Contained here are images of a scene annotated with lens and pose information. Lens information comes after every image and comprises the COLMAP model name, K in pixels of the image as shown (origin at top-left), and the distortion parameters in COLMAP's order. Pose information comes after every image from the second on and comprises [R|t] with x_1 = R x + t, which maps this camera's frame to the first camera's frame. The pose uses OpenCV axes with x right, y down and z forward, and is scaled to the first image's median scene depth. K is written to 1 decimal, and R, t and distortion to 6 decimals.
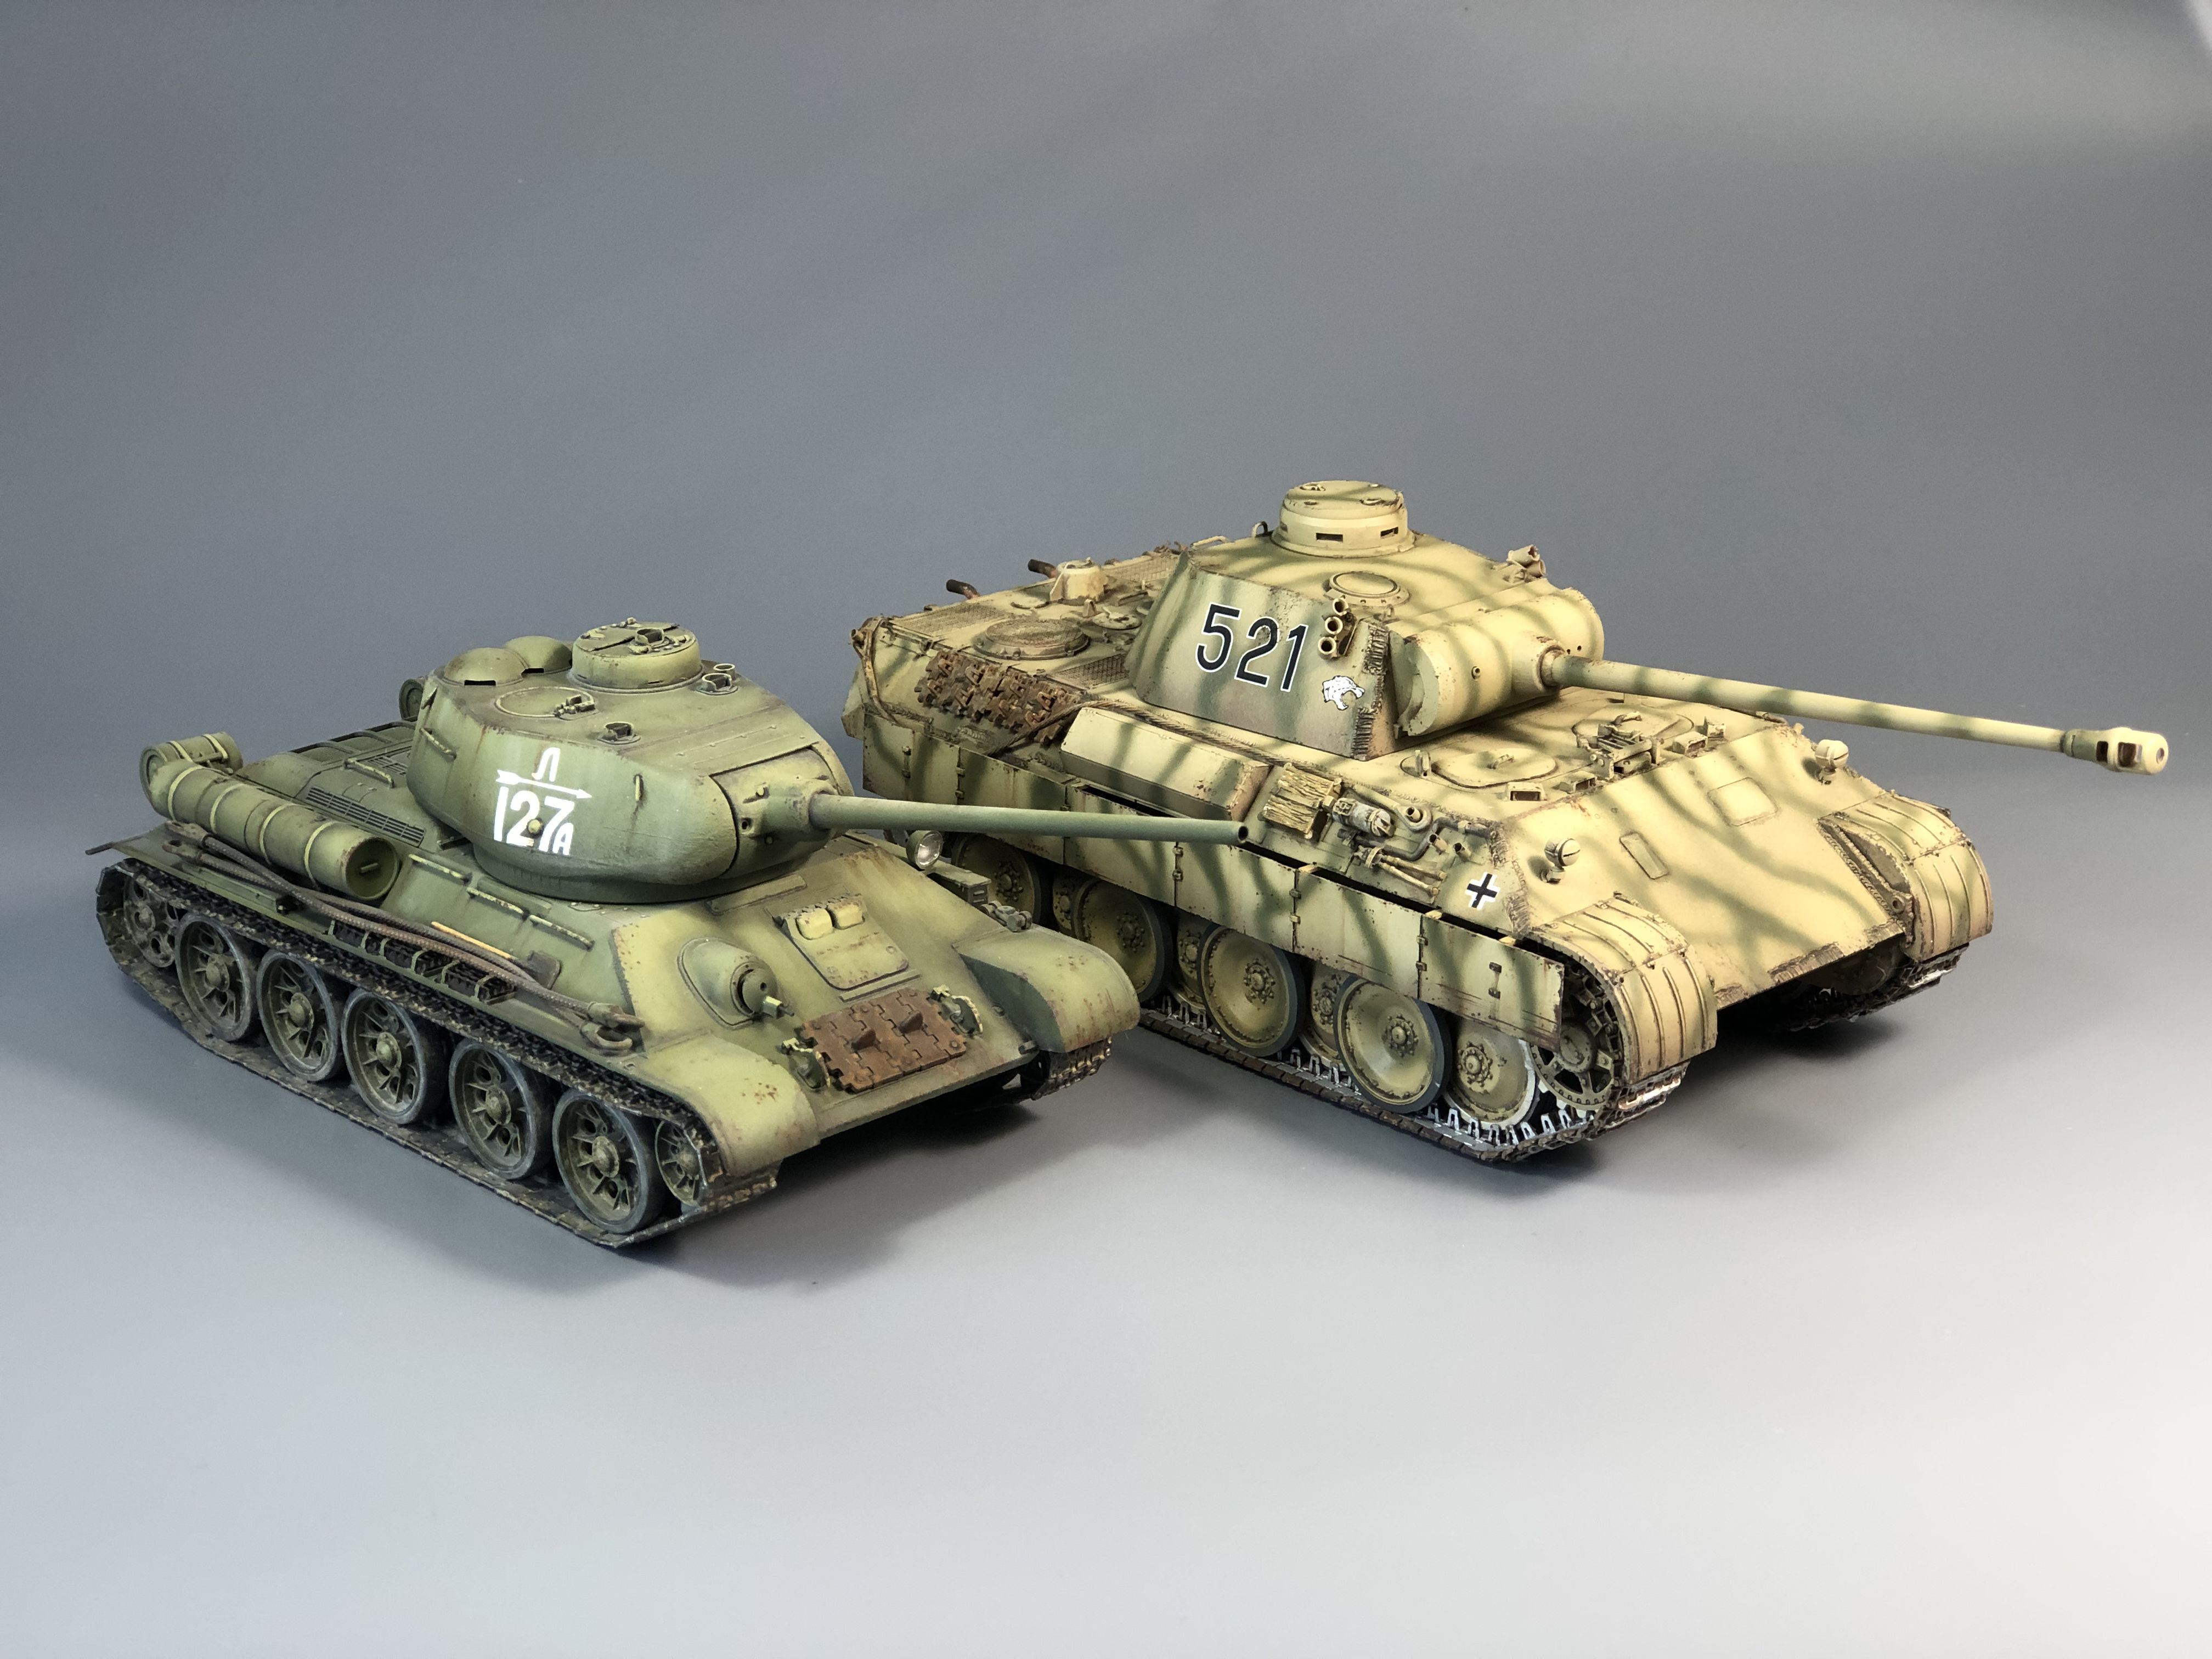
lens RADIAL K [[3739.8, 0, 1106.0], [0, 3739.8, 829.5], [0, 0, 1]] dist [-0.021649, 0.089803]
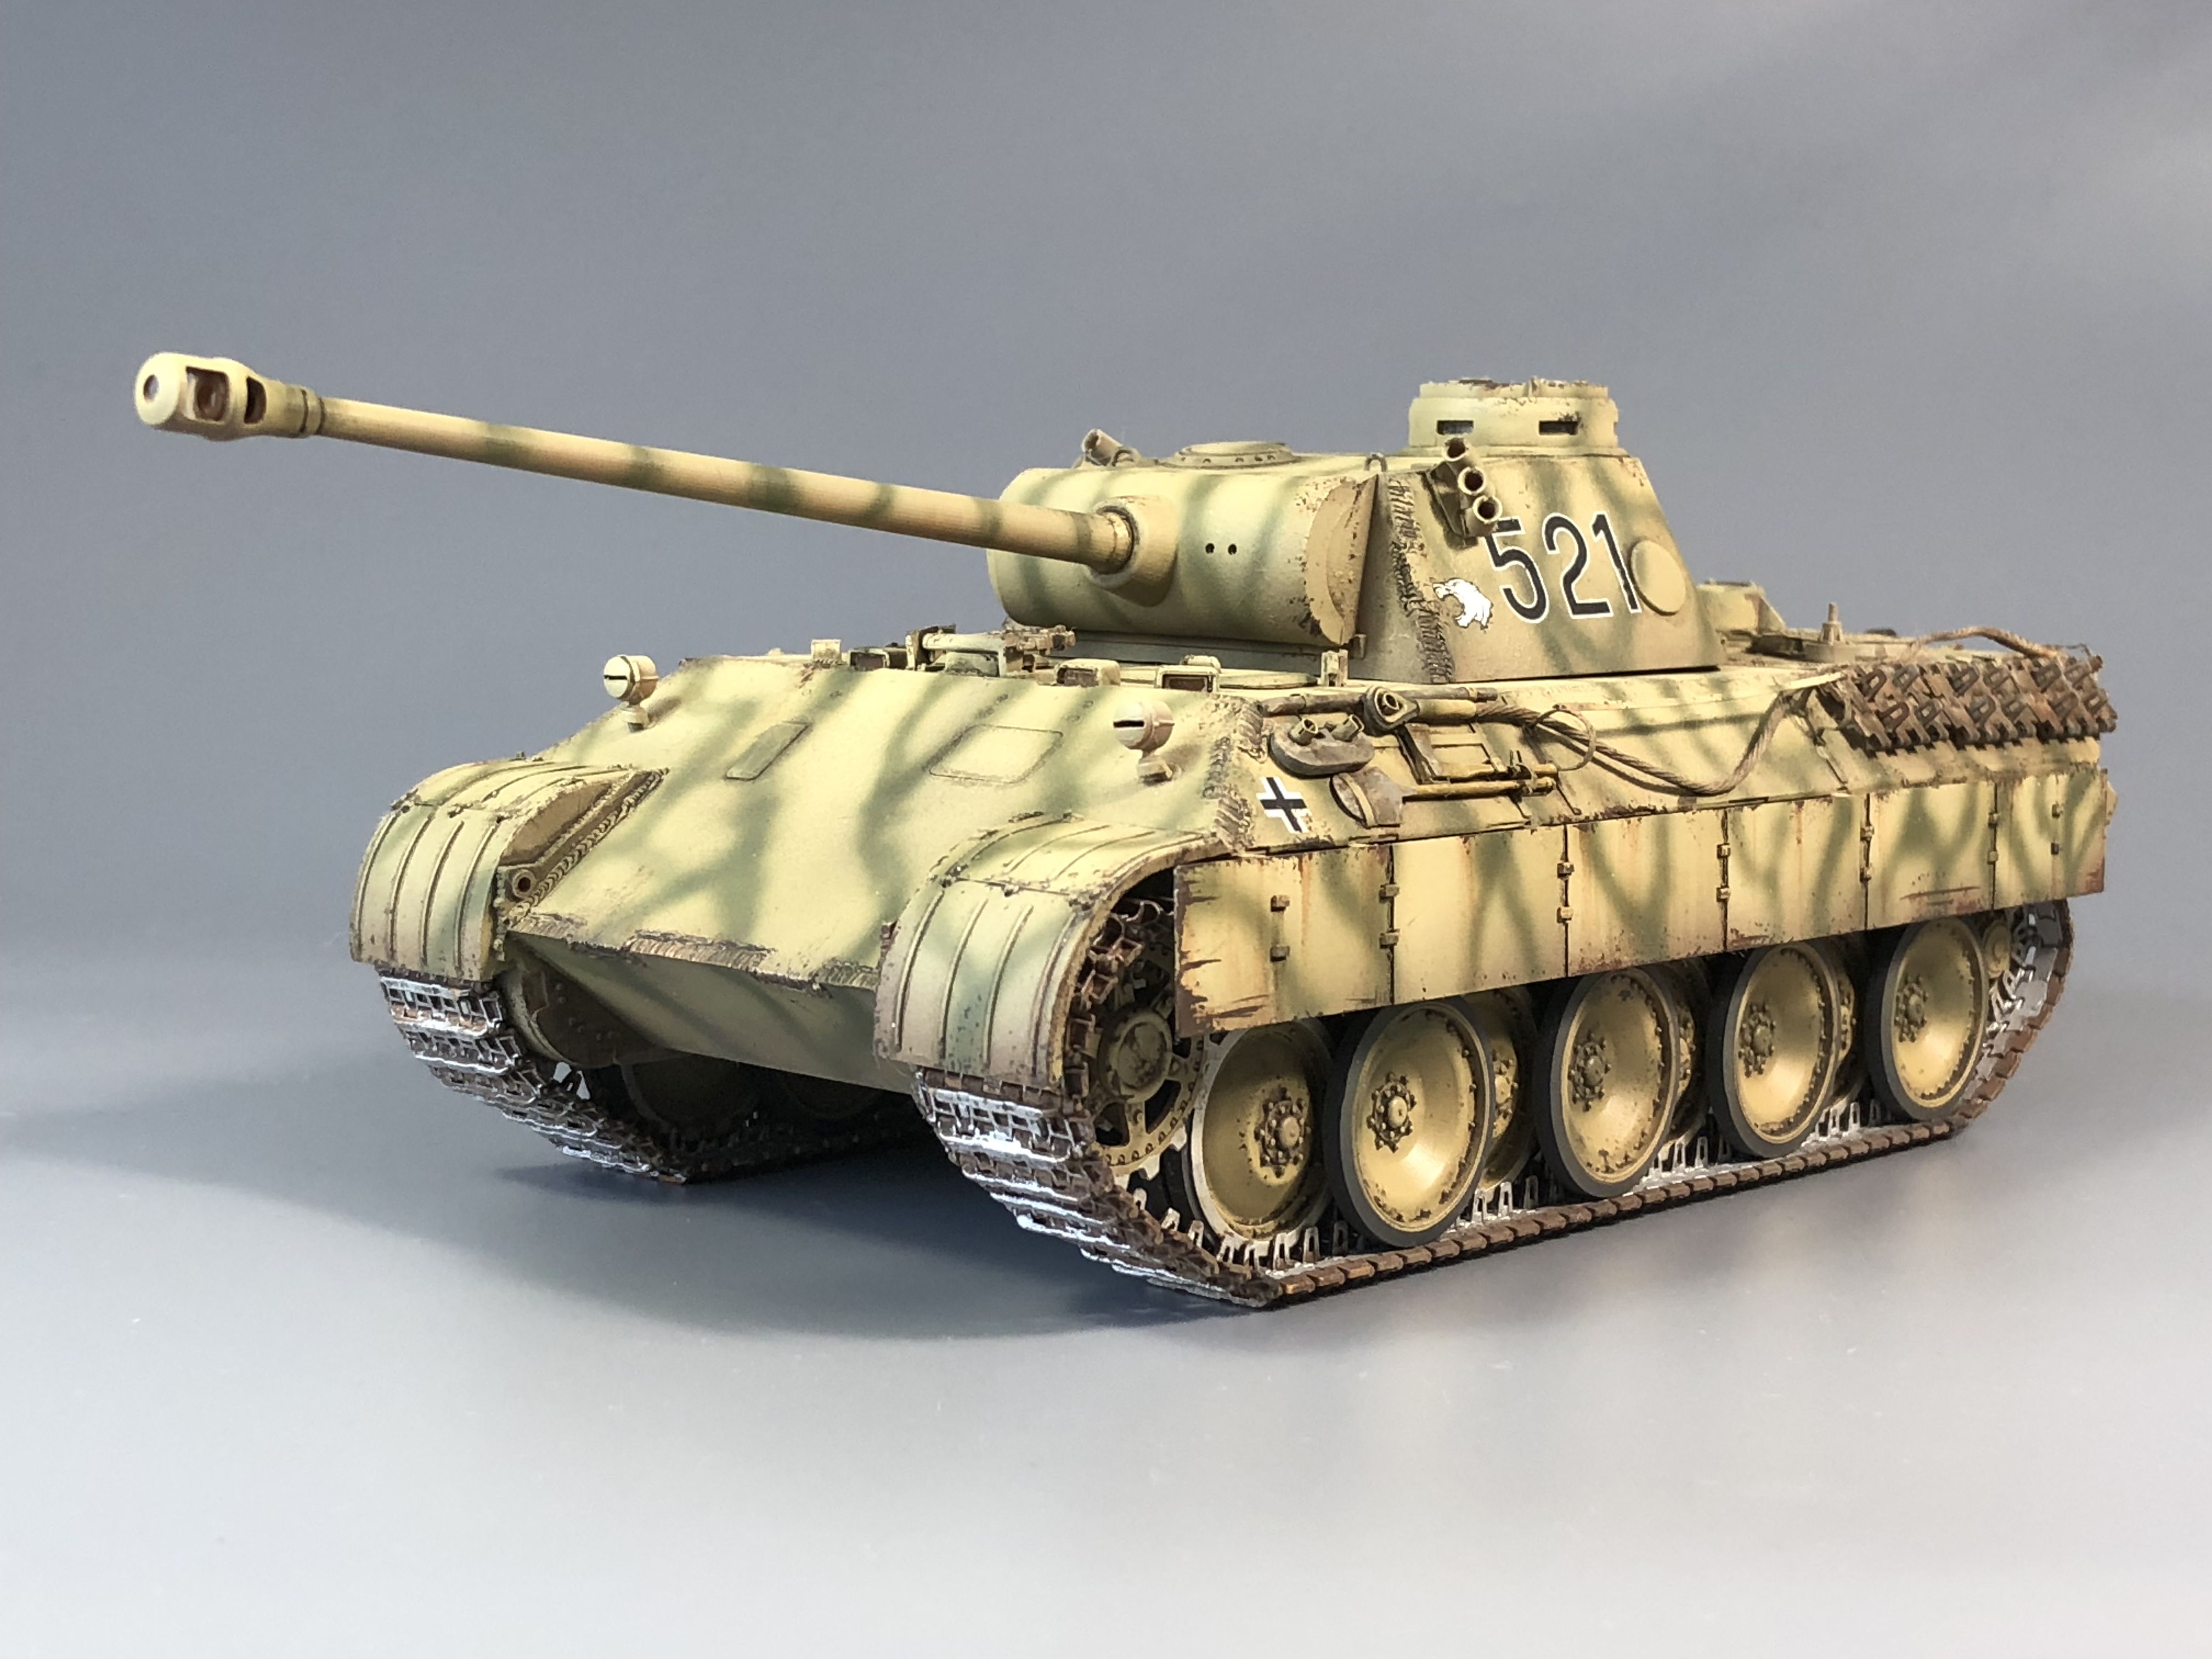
lens RADIAL K [[3656.5, 0, 1070.9], [0, 3656.5, 820.5], [0, 0, 1]] dist [0.273564, -1.739220]
pose [[0.087201, 0.102983, -0.990853, 0.735475], [-0.357496, 0.931624, 0.065366, -0.038886], [0.929835, 0.348526, 0.118054, 0.970035]]
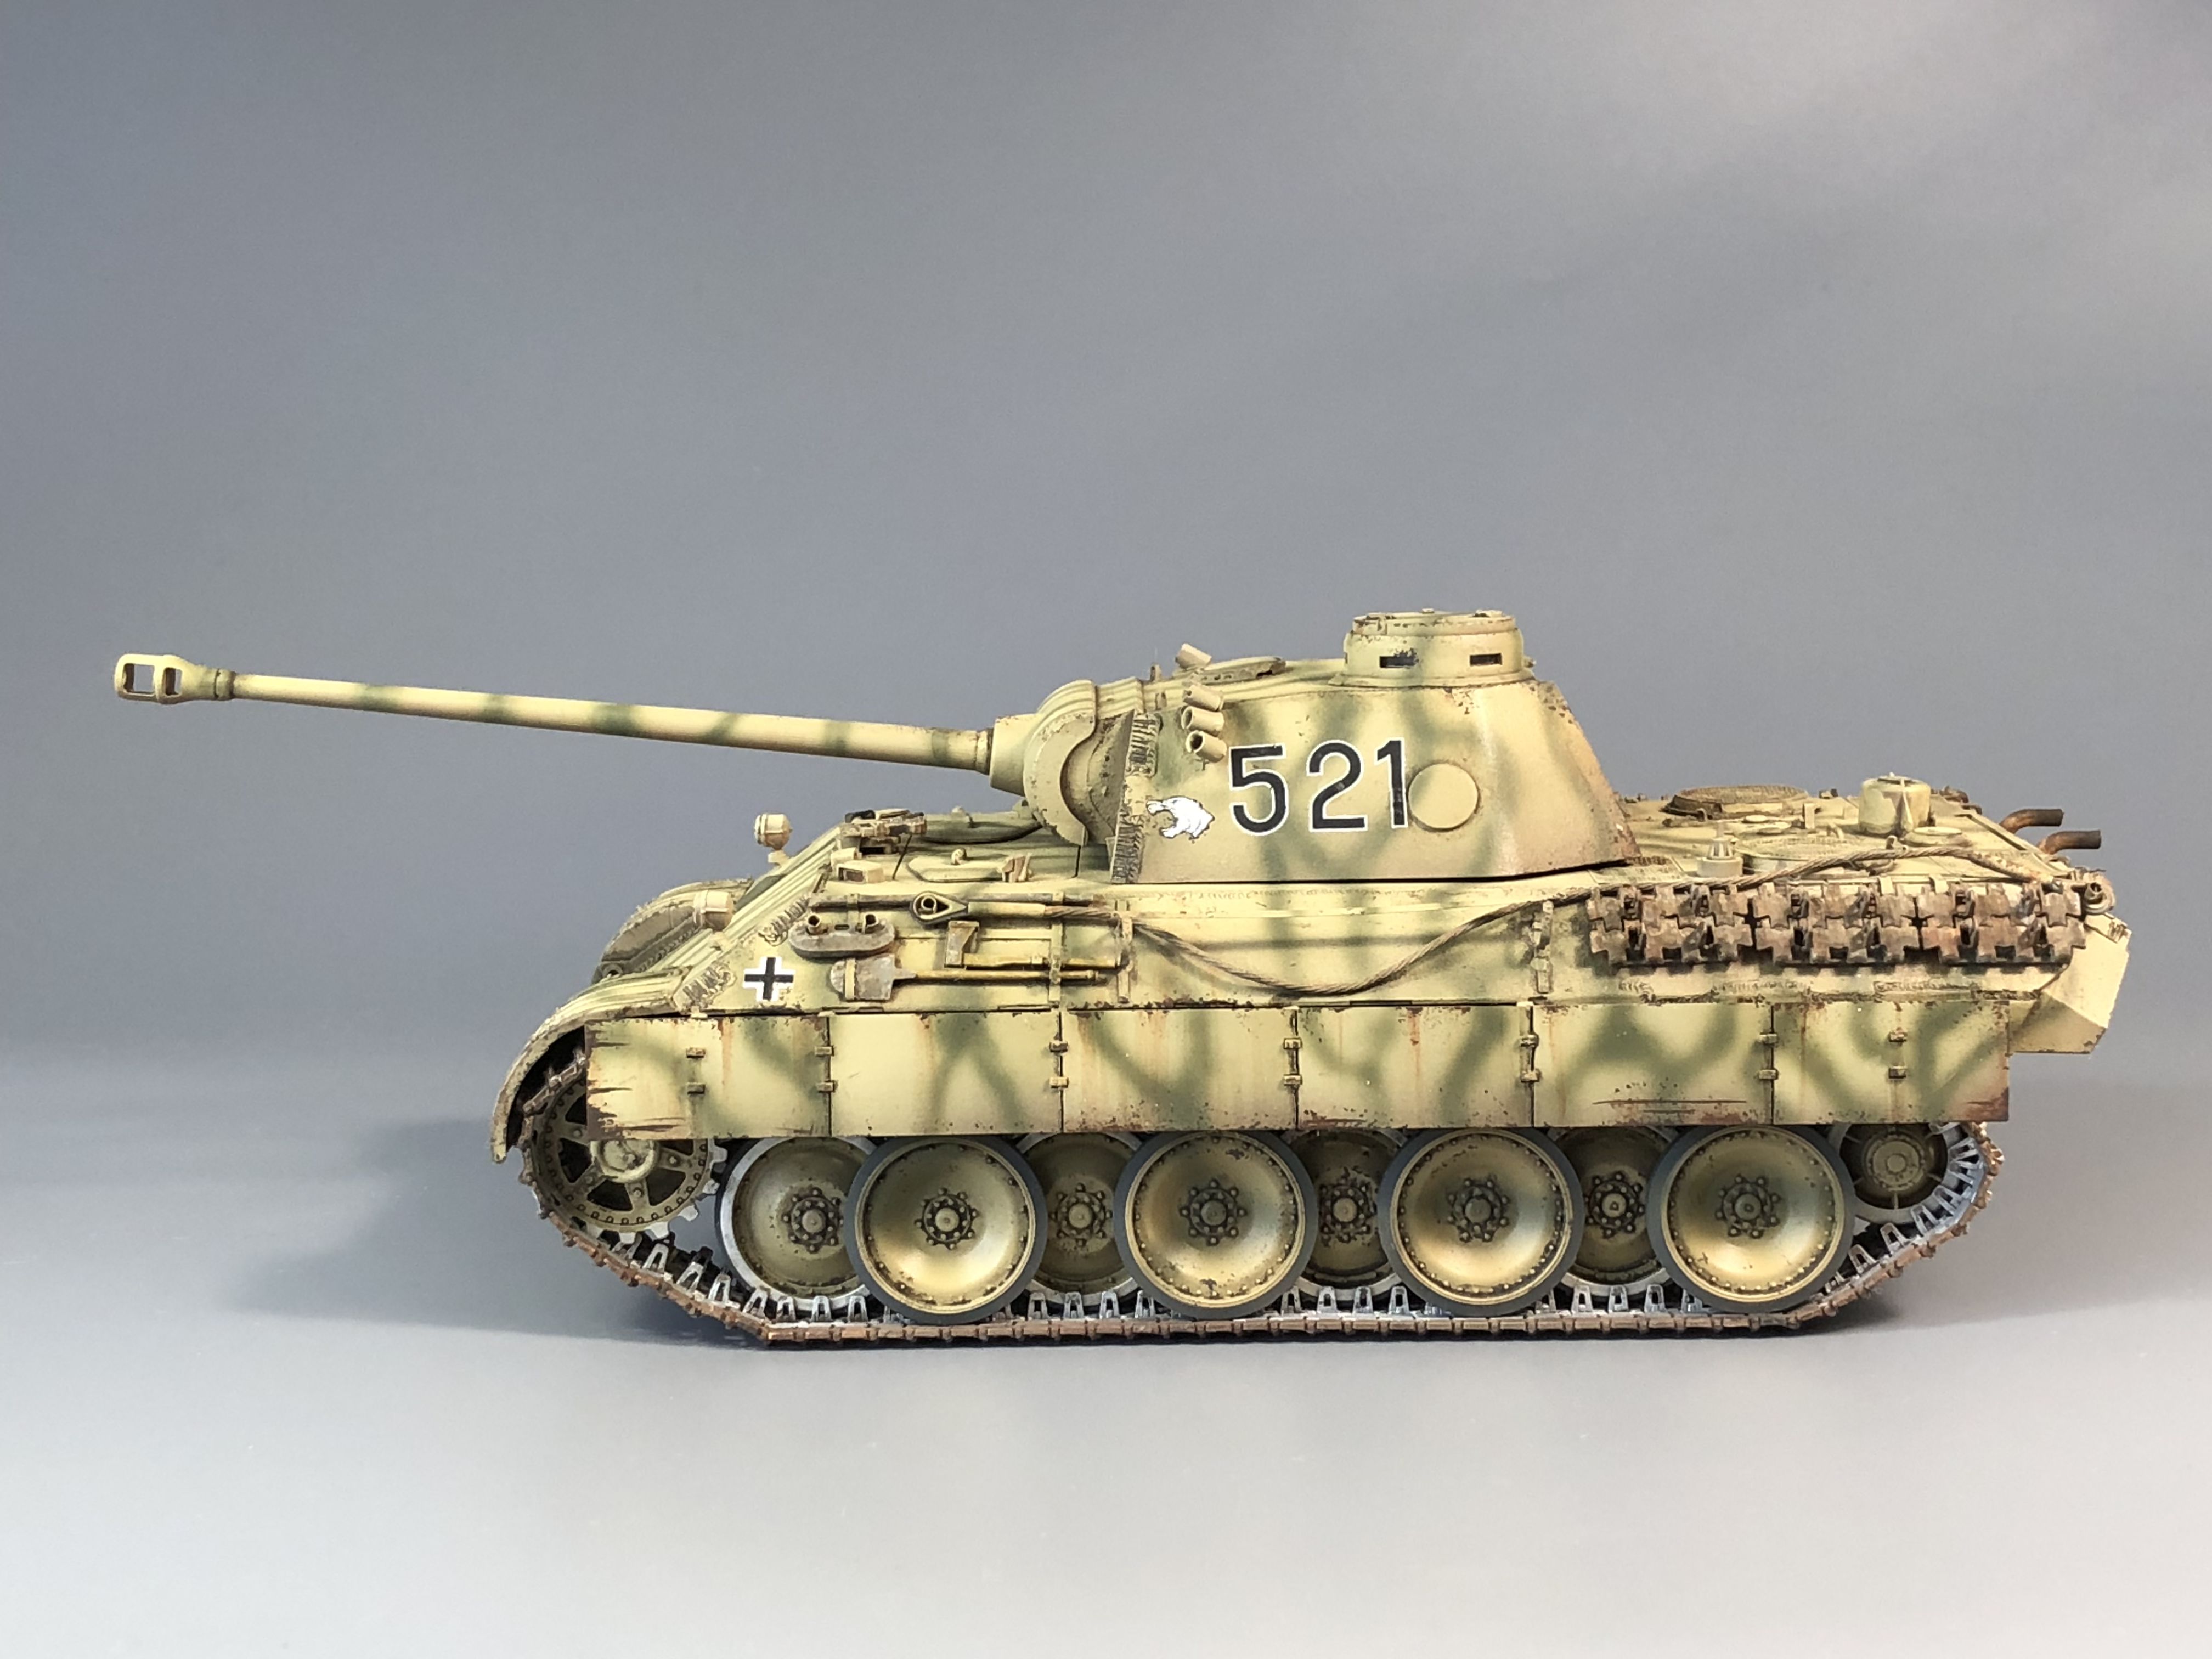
lens RADIAL K [[3614.9, 0, 1062.4], [0, 3614.9, 801.7], [0, 0, 1]] dist [0.225949, -1.247872]
pose [[-0.696030, 0.108777, -0.709725, 0.670042], [-0.223526, 0.906512, 0.358150, -0.318705], [0.682333, 0.407925, -0.606646, 1.522229]]
